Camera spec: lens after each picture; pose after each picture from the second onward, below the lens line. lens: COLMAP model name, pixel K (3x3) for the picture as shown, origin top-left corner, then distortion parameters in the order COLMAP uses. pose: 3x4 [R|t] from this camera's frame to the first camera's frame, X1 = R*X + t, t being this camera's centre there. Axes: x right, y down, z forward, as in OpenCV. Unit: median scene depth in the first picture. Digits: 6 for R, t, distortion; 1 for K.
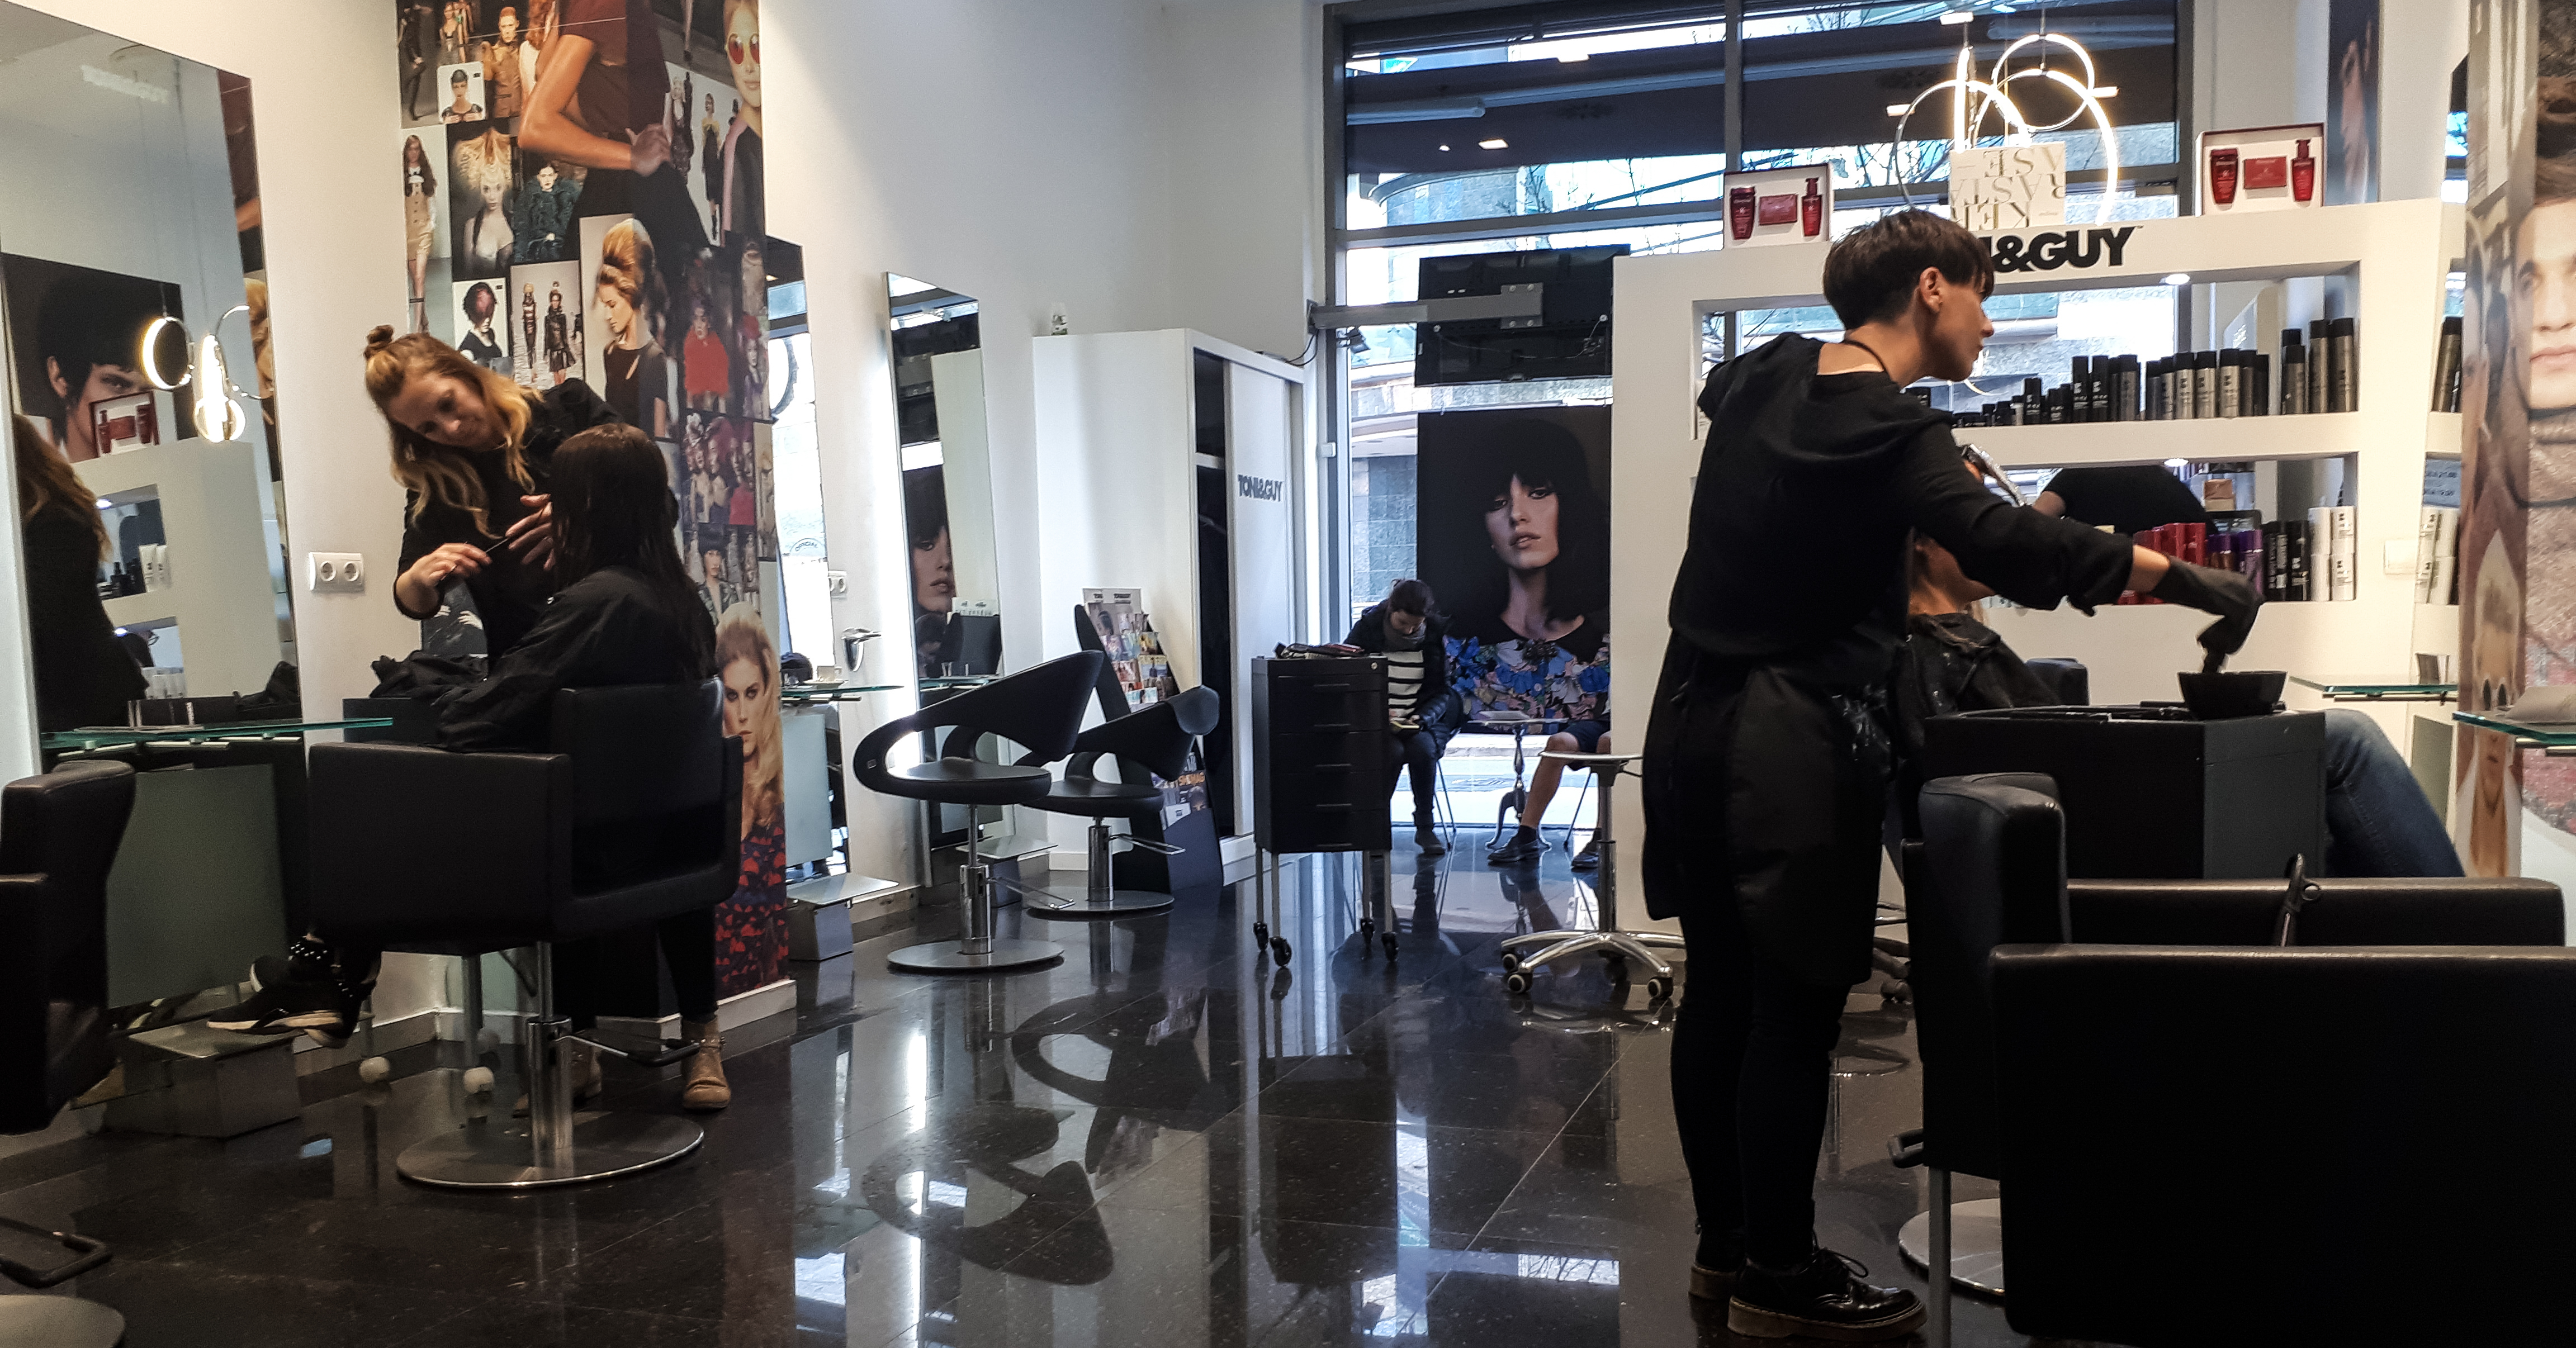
lens RADIAL K [[1888.7, 0, 1288.0], [0, 1888.7, 674.0], [0, 0, 1]] dist [0.003484, -0.000346]
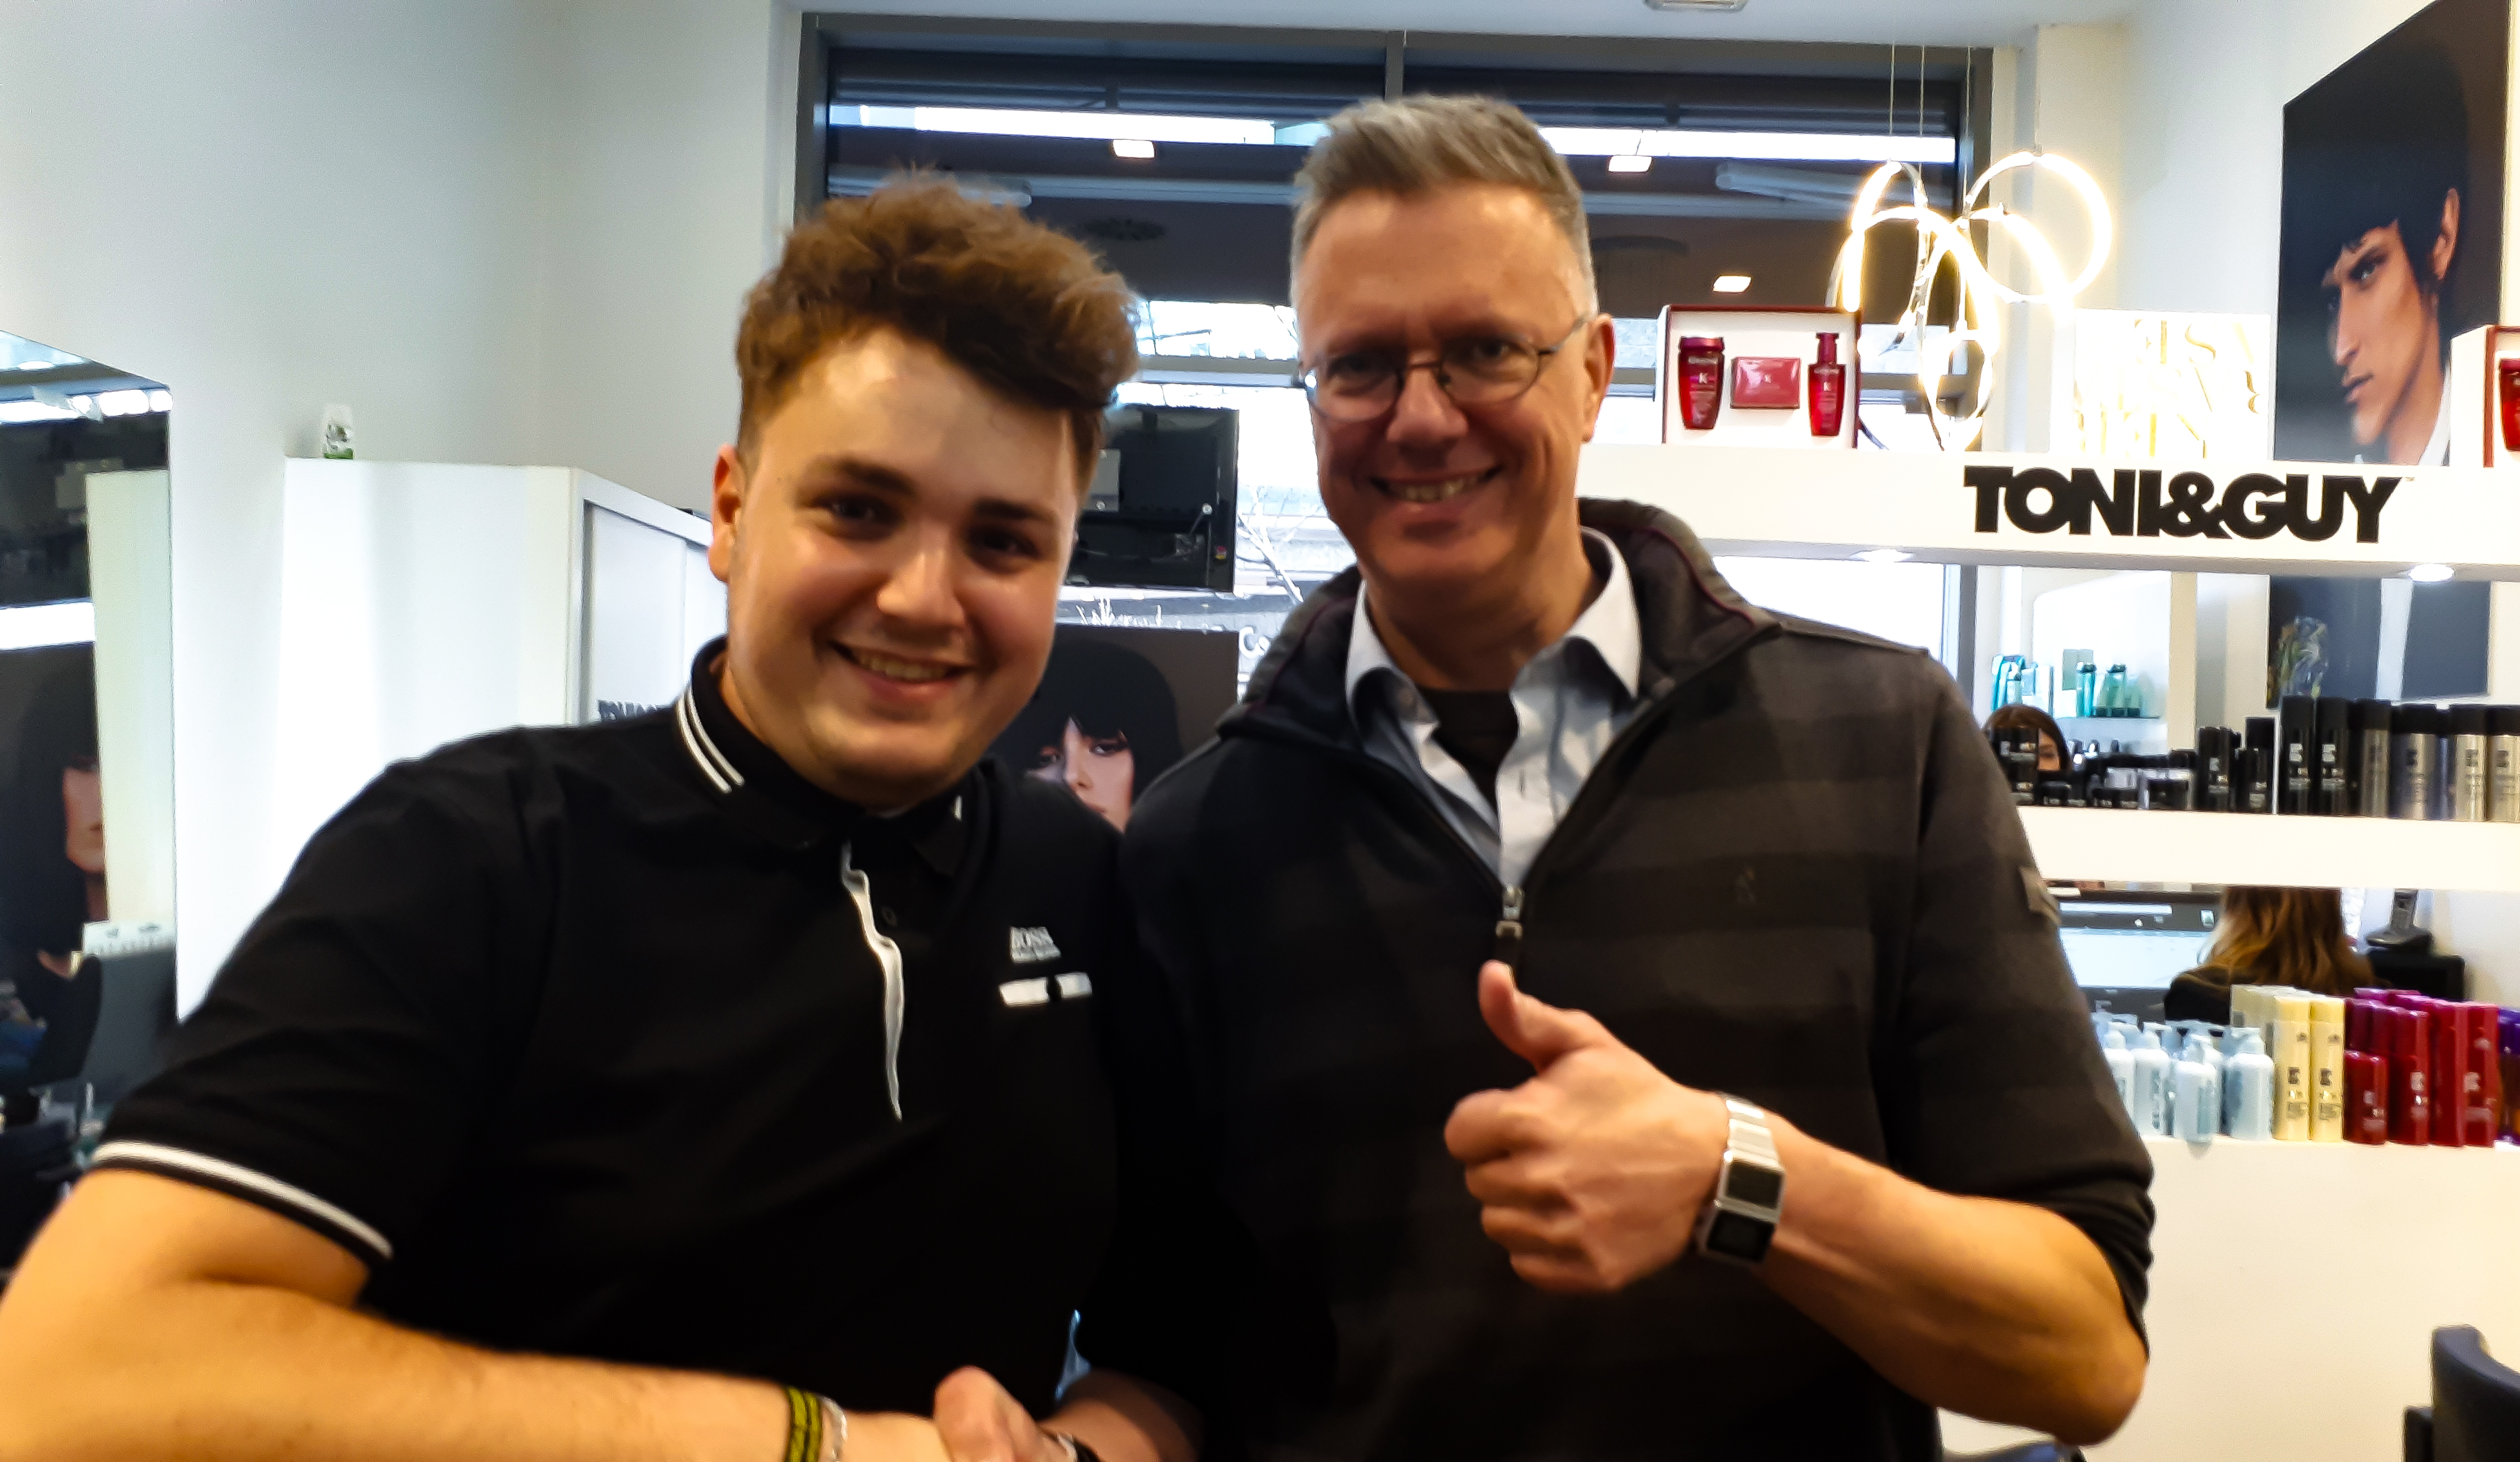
lens RADIAL K [[1712.3, 0, 1260.0], [0, 1712.3, 731.0], [0, 0, 1]] dist [0.059143, -0.052262]
pose [[0.940027, 0.038503, 0.338920, -0.045065], [-0.027878, 0.998957, -0.036164, -0.122958], [-0.339959, 0.024546, 0.940120, 0.582864]]
